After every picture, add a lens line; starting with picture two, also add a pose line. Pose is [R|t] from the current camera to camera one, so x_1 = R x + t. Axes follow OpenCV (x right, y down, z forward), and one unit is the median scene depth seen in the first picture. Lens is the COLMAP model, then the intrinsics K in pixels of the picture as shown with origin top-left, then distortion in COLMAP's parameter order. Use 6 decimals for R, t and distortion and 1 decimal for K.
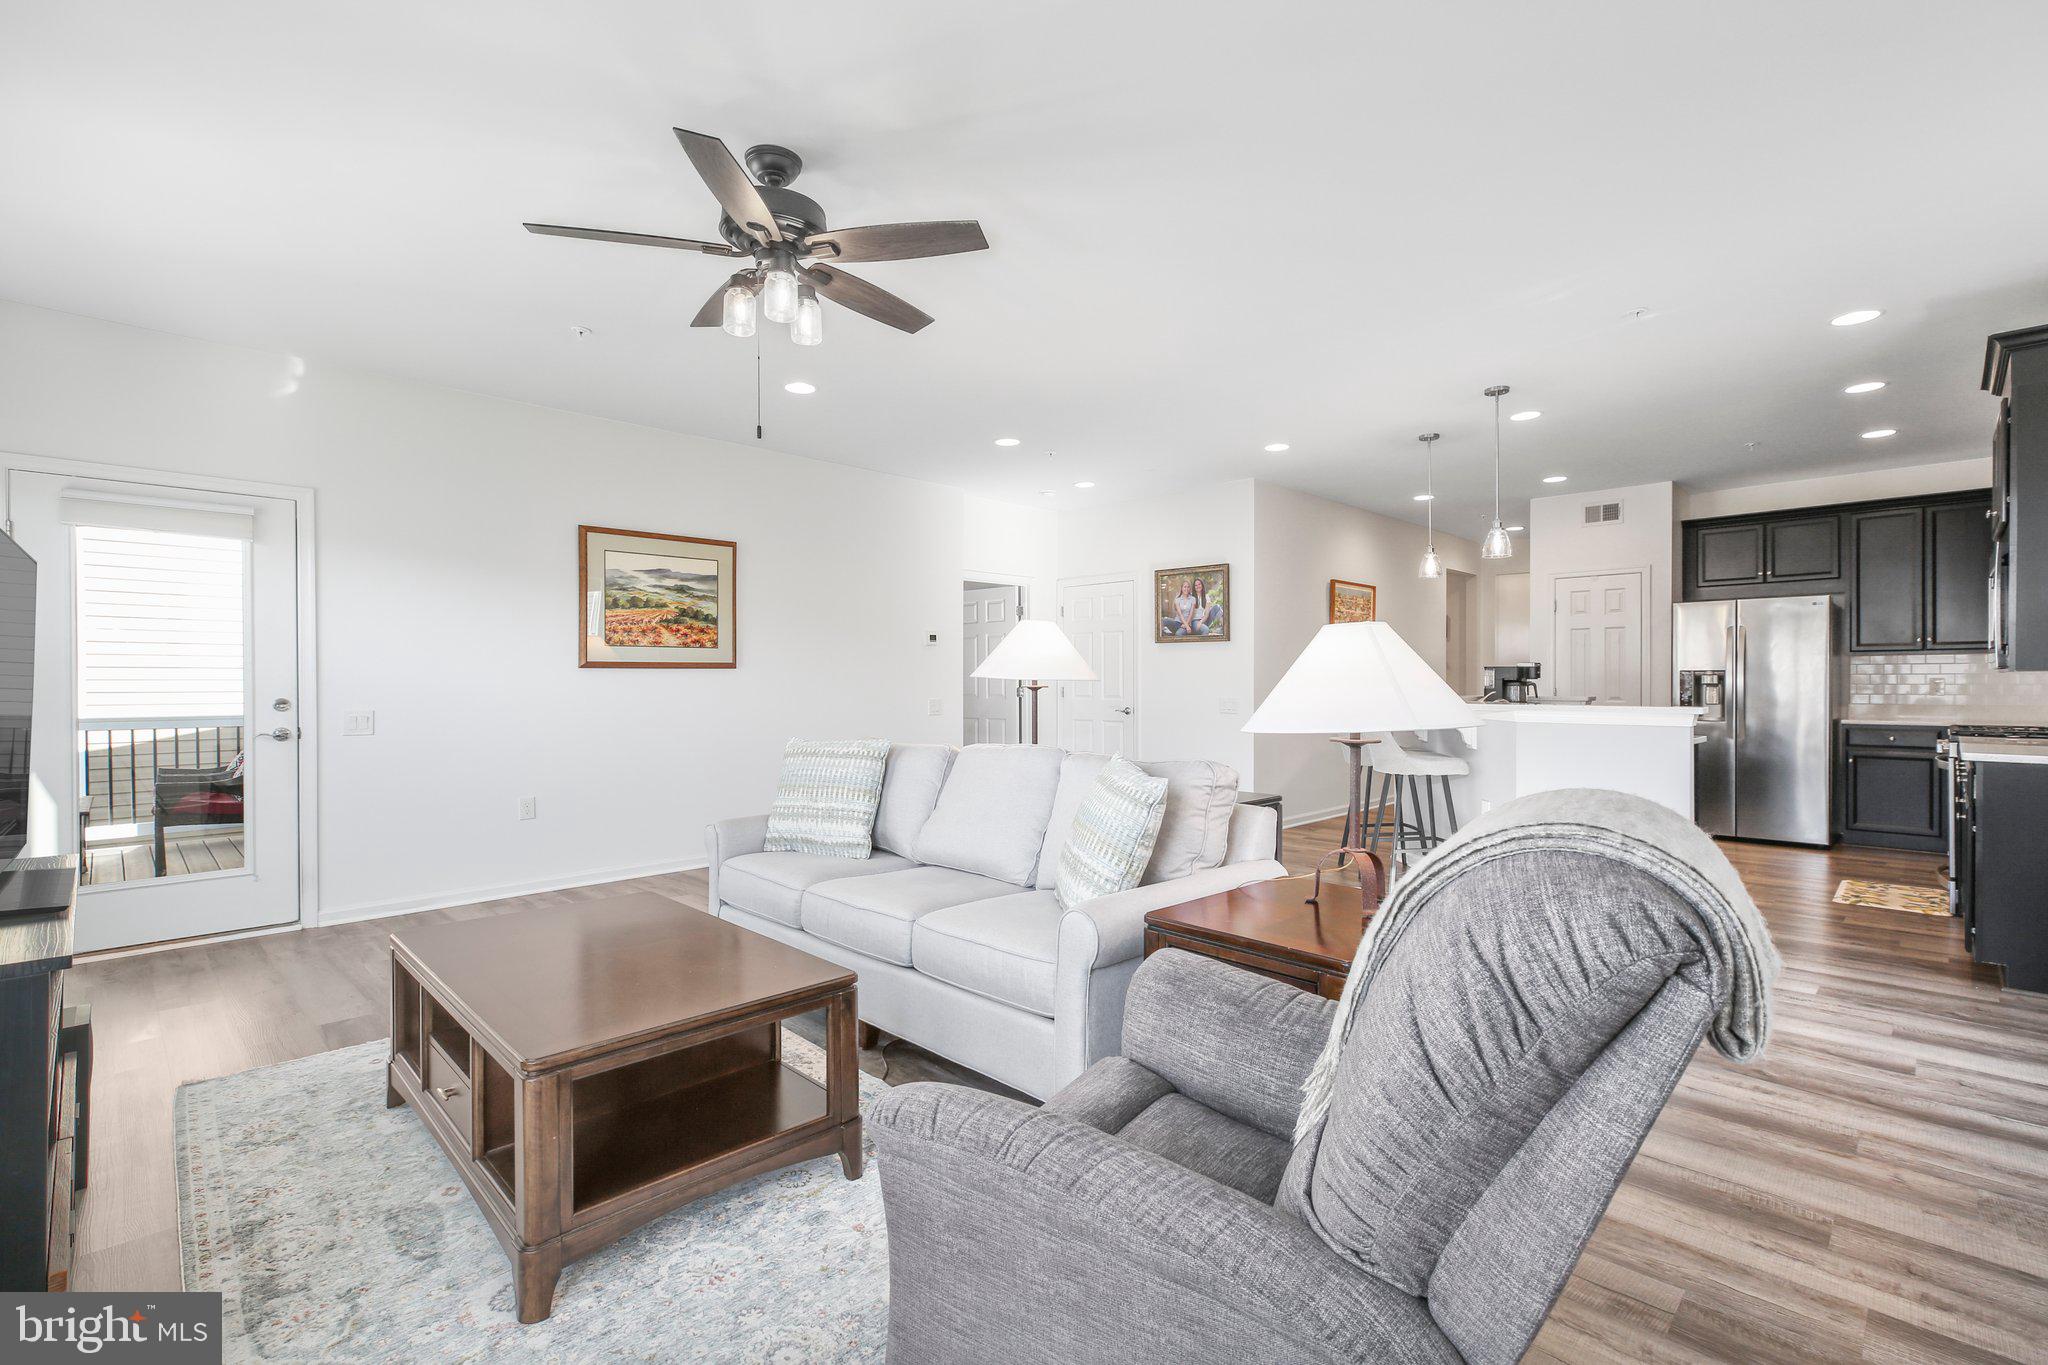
lens RADIAL K [[919.6, 0, 1040.9], [0, 919.6, 683.7], [0, 0, 1]] dist [0.004341, 0.000073]
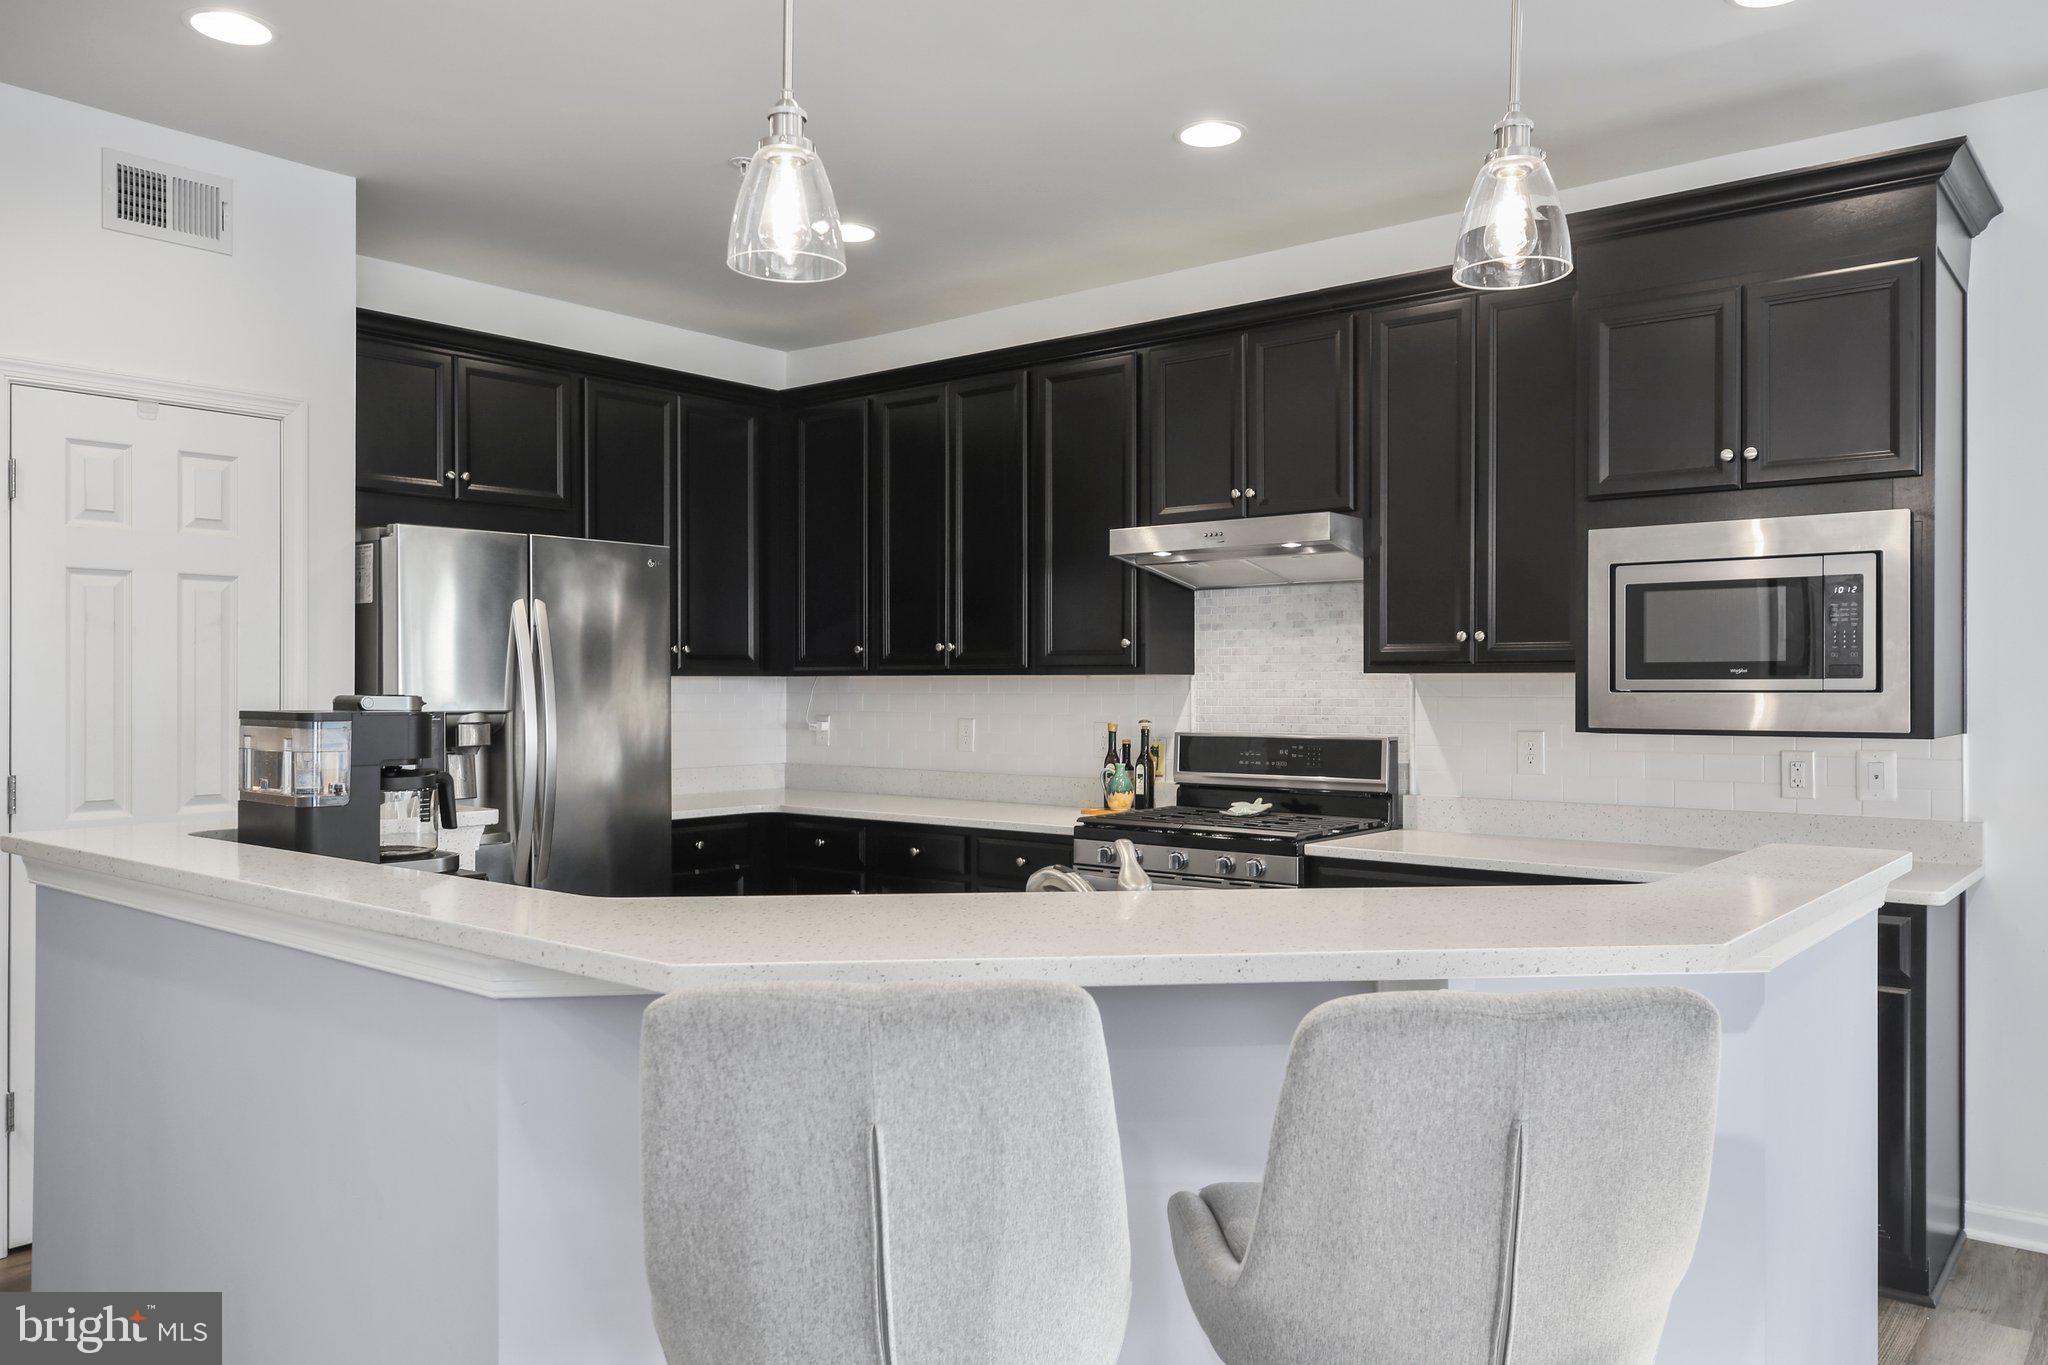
lens RADIAL K [[1470.2, 0, 1026.9], [0, 1470.2, 676.7], [0, 0, 1]] dist [0.012233, 0.004497]
pose [[-0.080447, 0.010557, 0.996703, 0.085917], [0.001519, 0.999944, -0.010469, -0.021556], [-0.996758, 0.000672, -0.080458, 0.790309]]
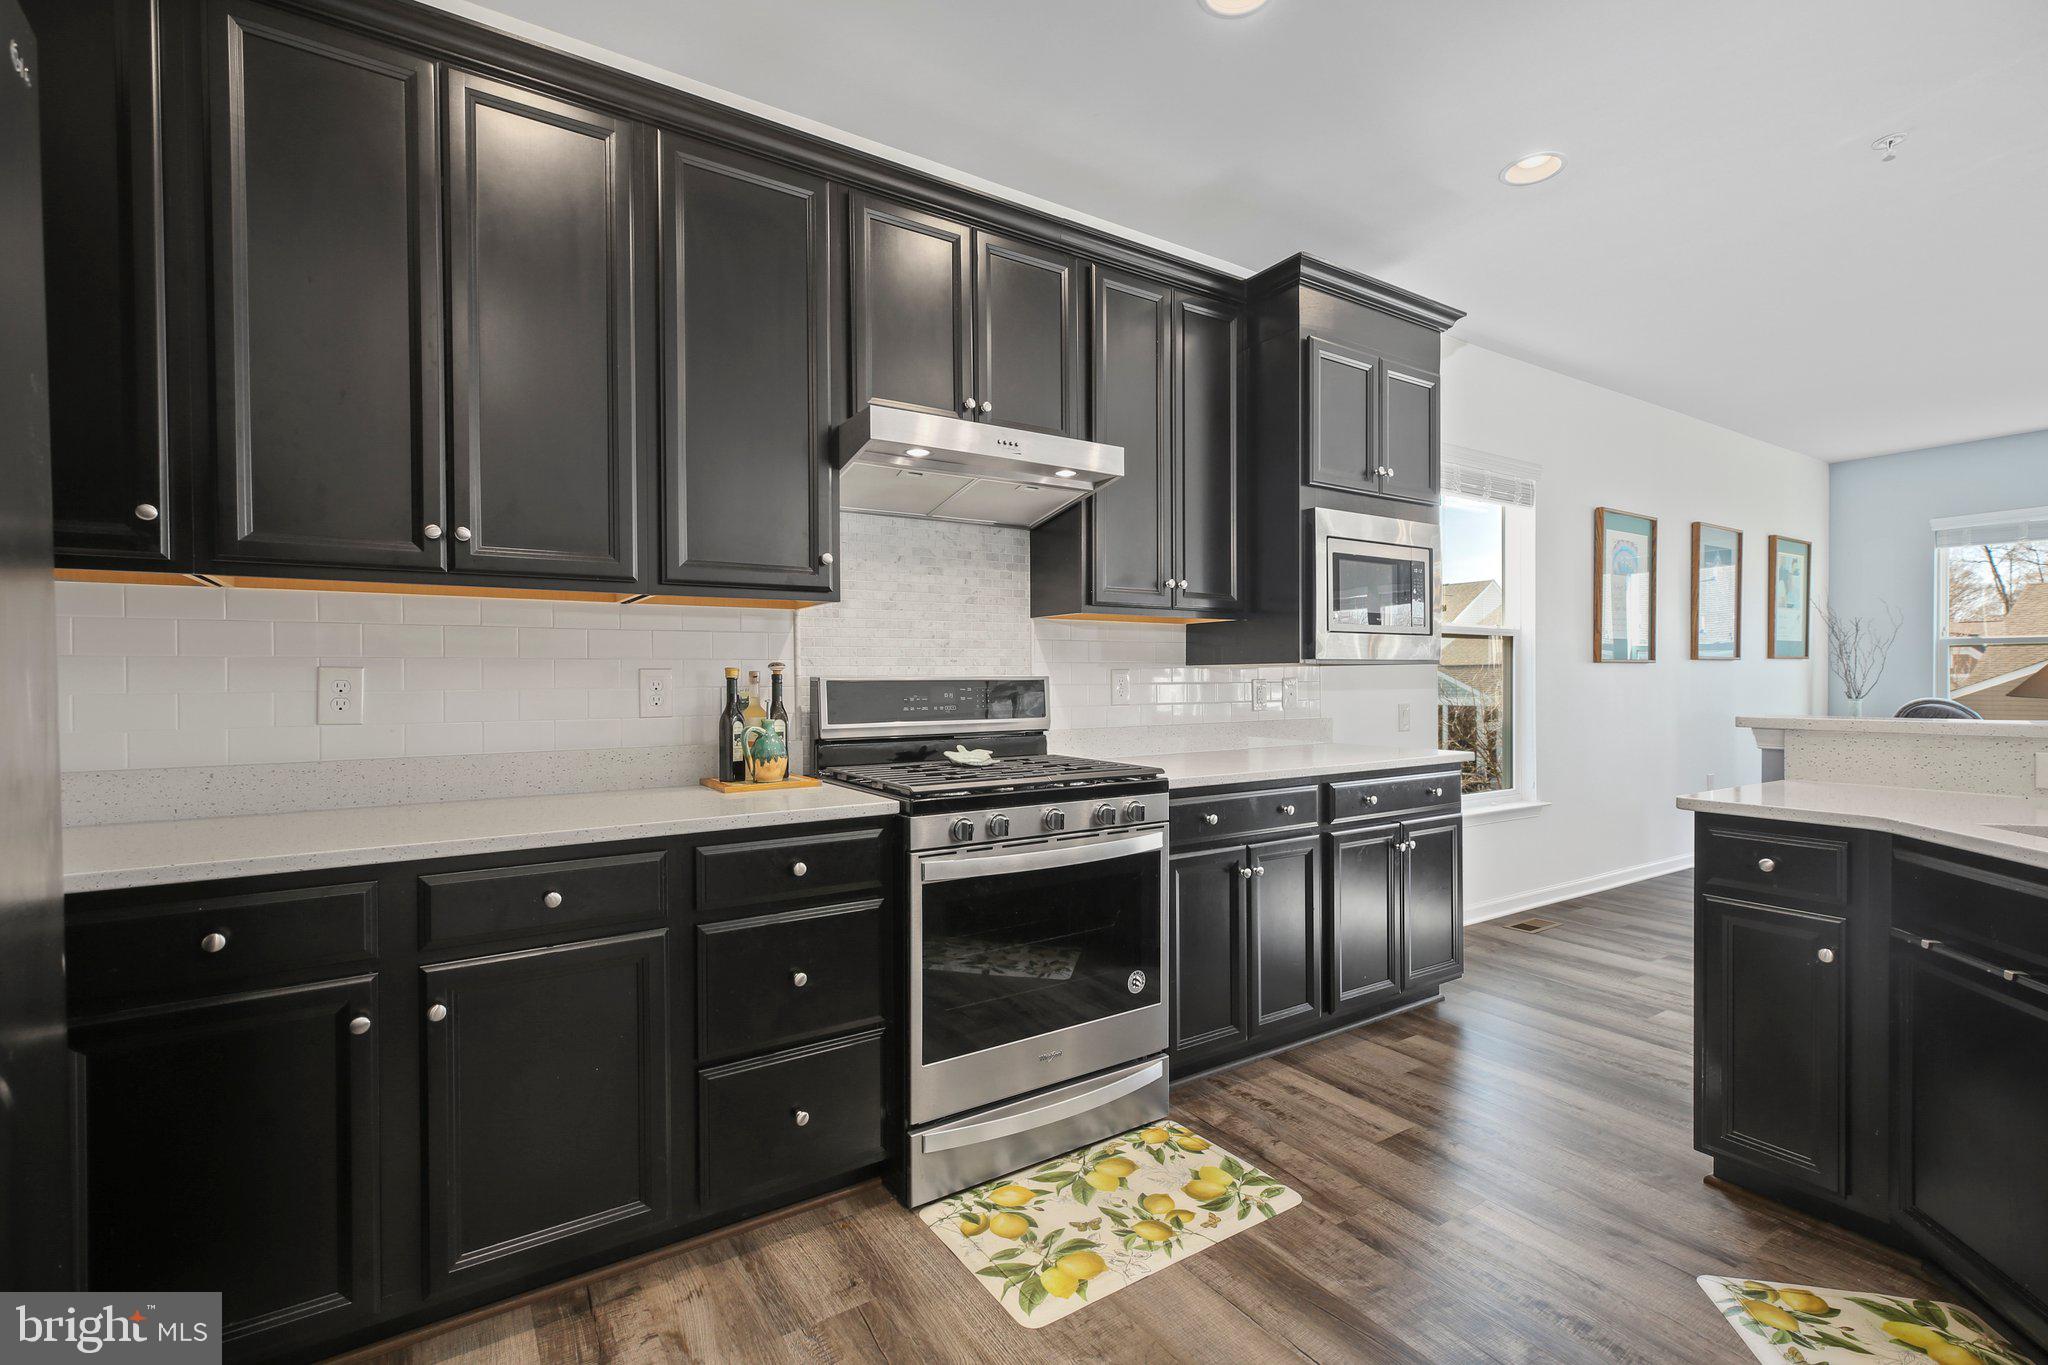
lens RADIAL K [[919.6, 0, 1033.2], [0, 919.6, 688.2], [0, 0, 1]] dist [0.004341, 0.000073]
pose [[-0.979105, 0.006811, 0.203241, 0.612300], [0.010199, 0.999826, 0.015625, -0.003492], [-0.203099, 0.017371, -0.979004, 0.989031]]
